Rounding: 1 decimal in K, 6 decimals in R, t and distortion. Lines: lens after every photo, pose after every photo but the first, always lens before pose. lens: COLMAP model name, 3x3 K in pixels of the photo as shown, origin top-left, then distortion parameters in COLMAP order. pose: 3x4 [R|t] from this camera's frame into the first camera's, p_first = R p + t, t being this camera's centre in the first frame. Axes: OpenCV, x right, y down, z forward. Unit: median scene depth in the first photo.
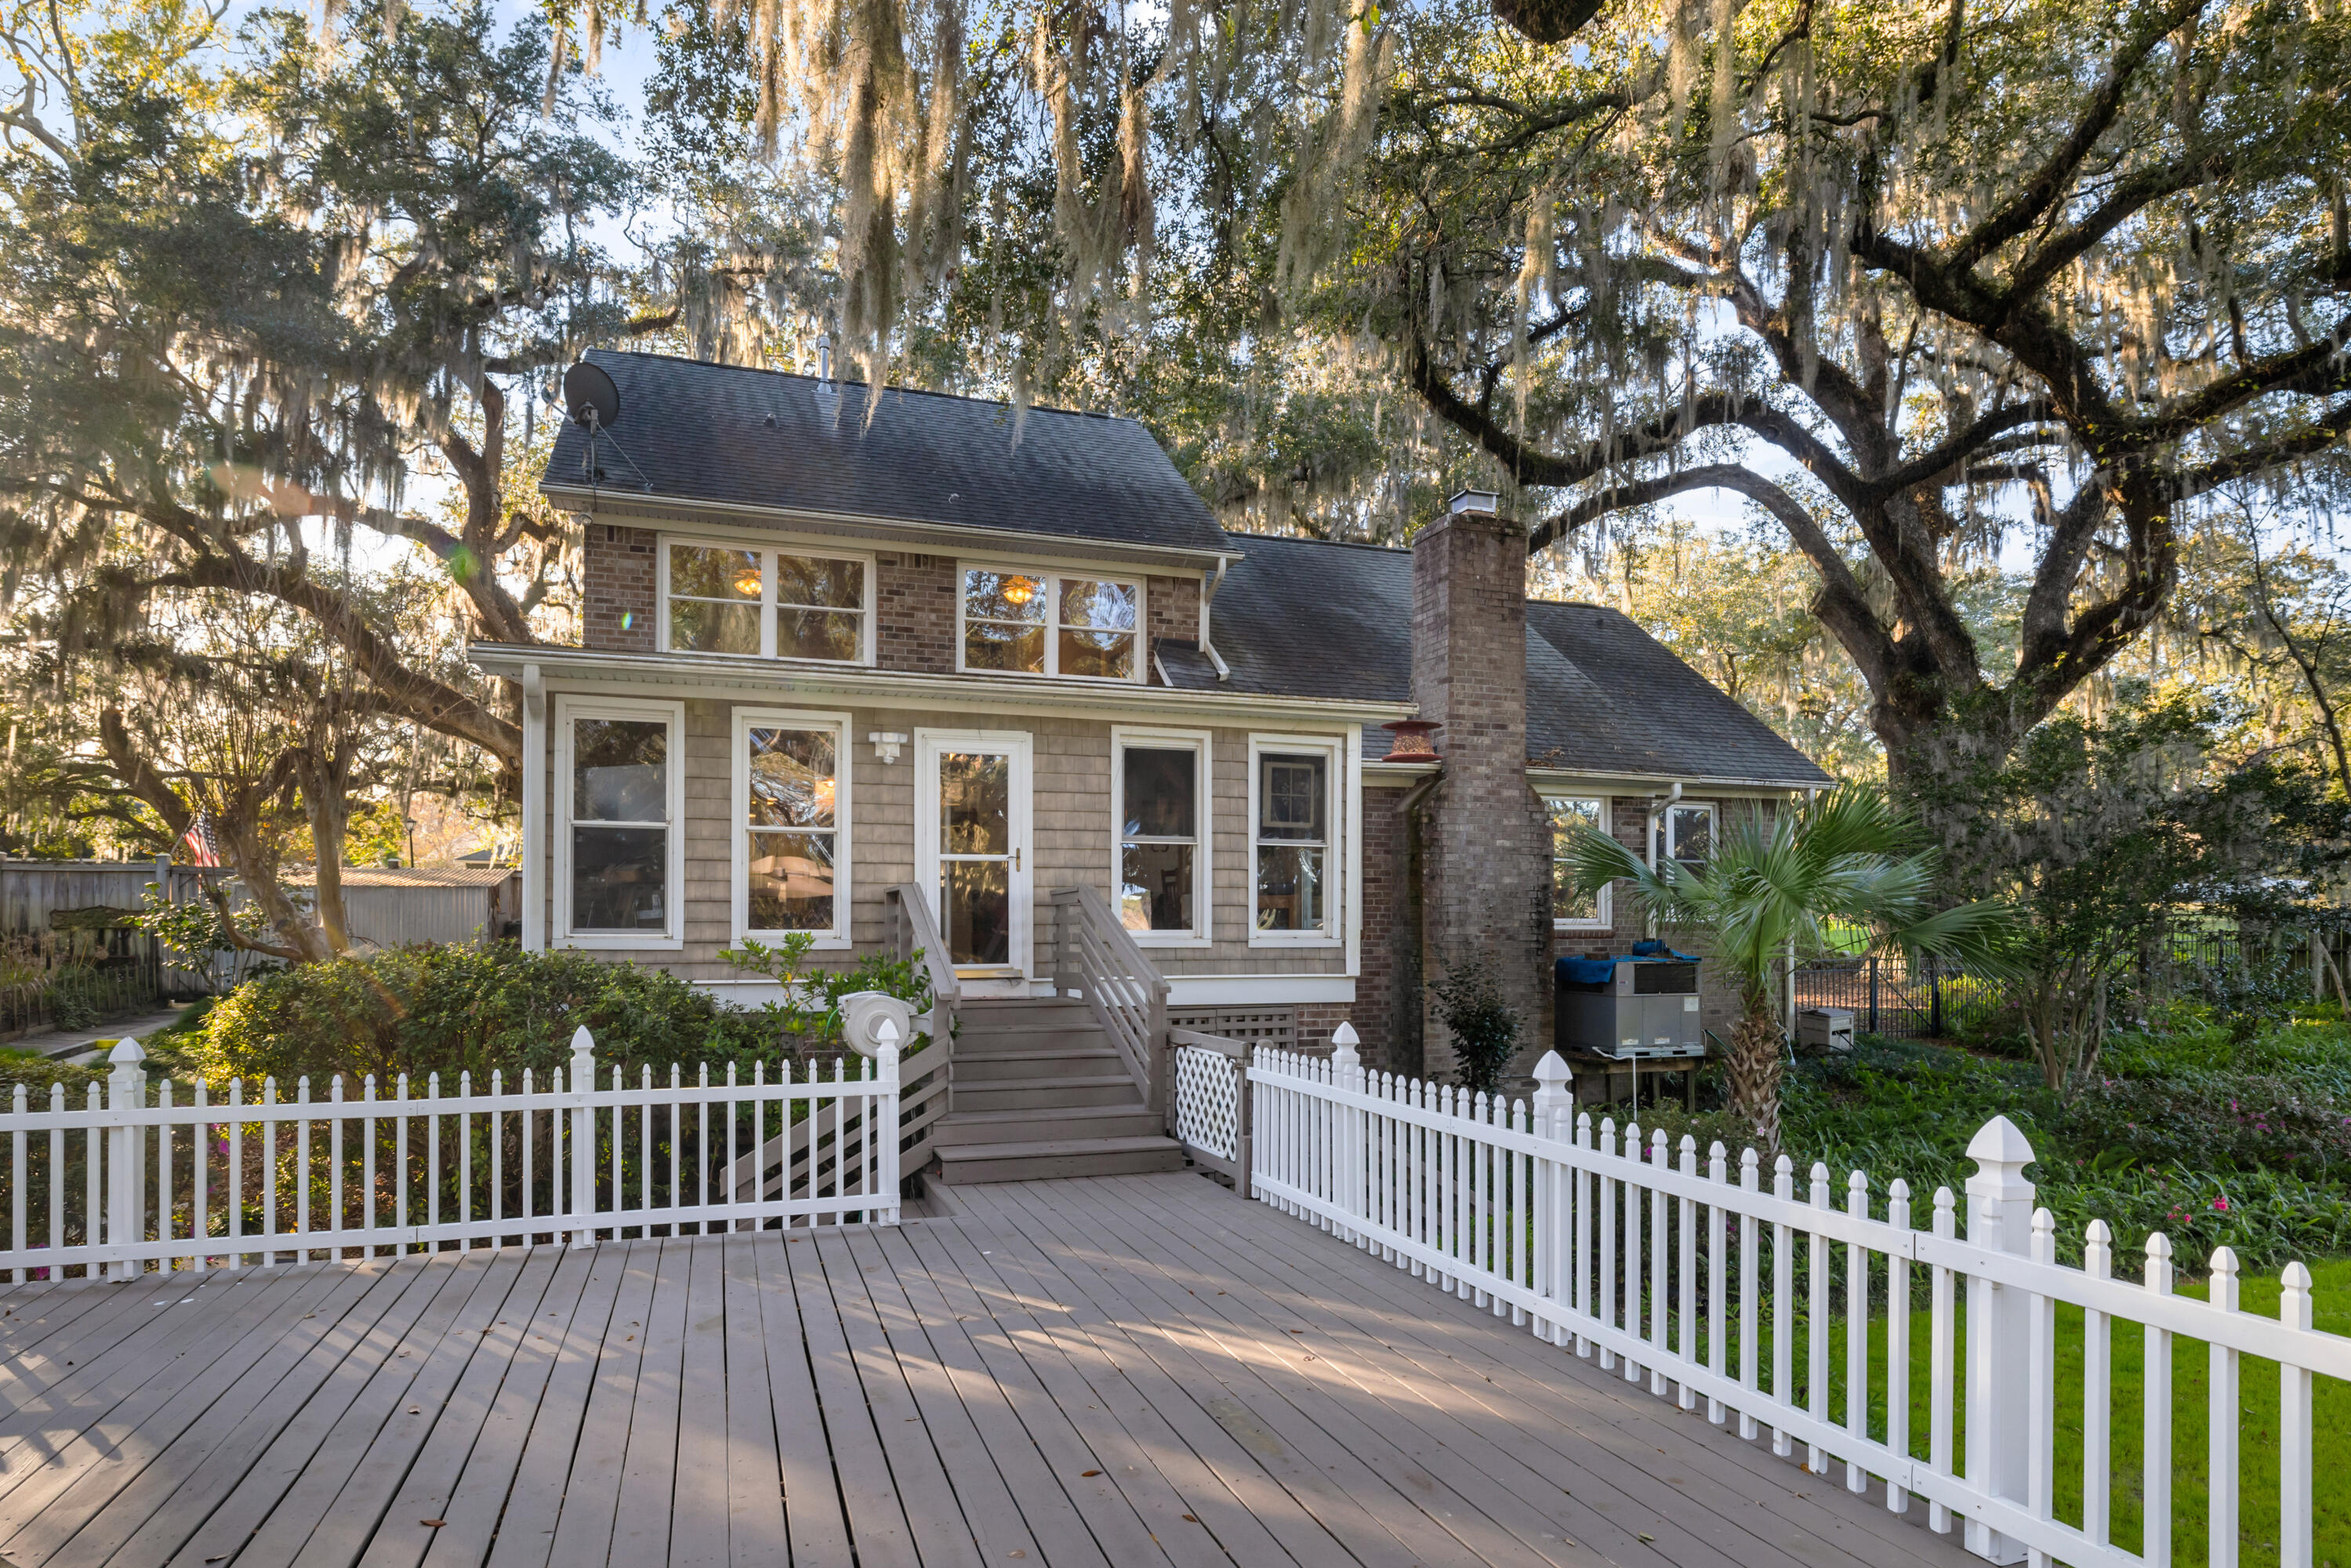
lens RADIAL K [[1351.4, 0, 1186.9], [0, 1351.4, 920.4], [0, 0, 1]] dist [-0.001260, -0.001230]
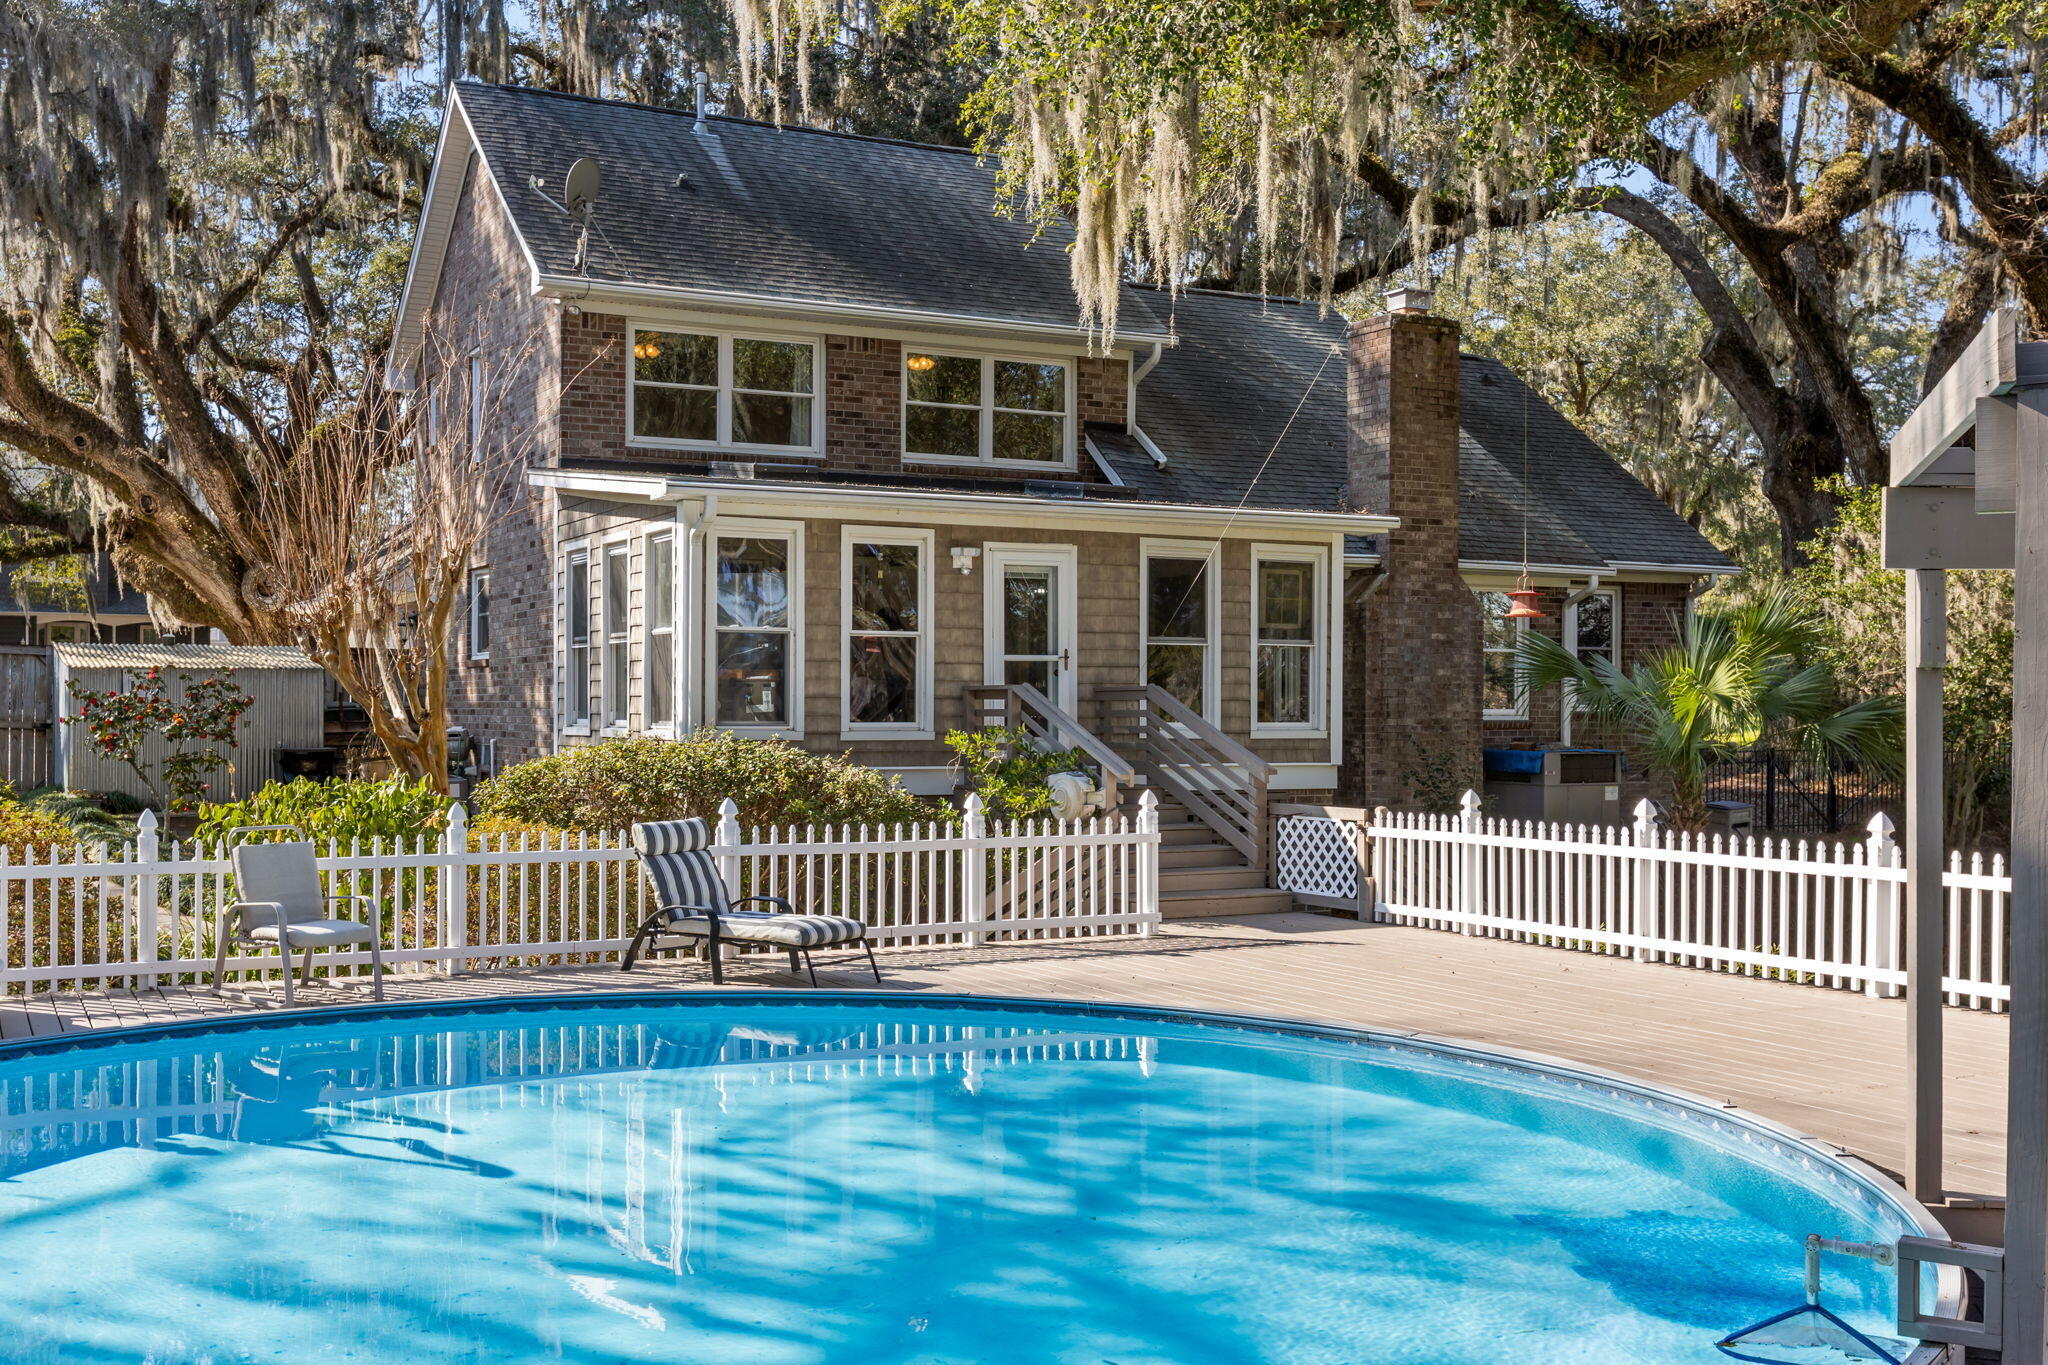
lens RADIAL K [[2034.2, 0, 1013.2], [0, 2034.2, 694.8], [0, 0, 1]] dist [0.013140, 0.000000]
pose [[0.991678, 0.004818, 0.128651, -0.348539], [-0.004830, 0.999988, -0.000222, -0.013886], [-0.128650, -0.000402, 0.991690, -0.599259]]
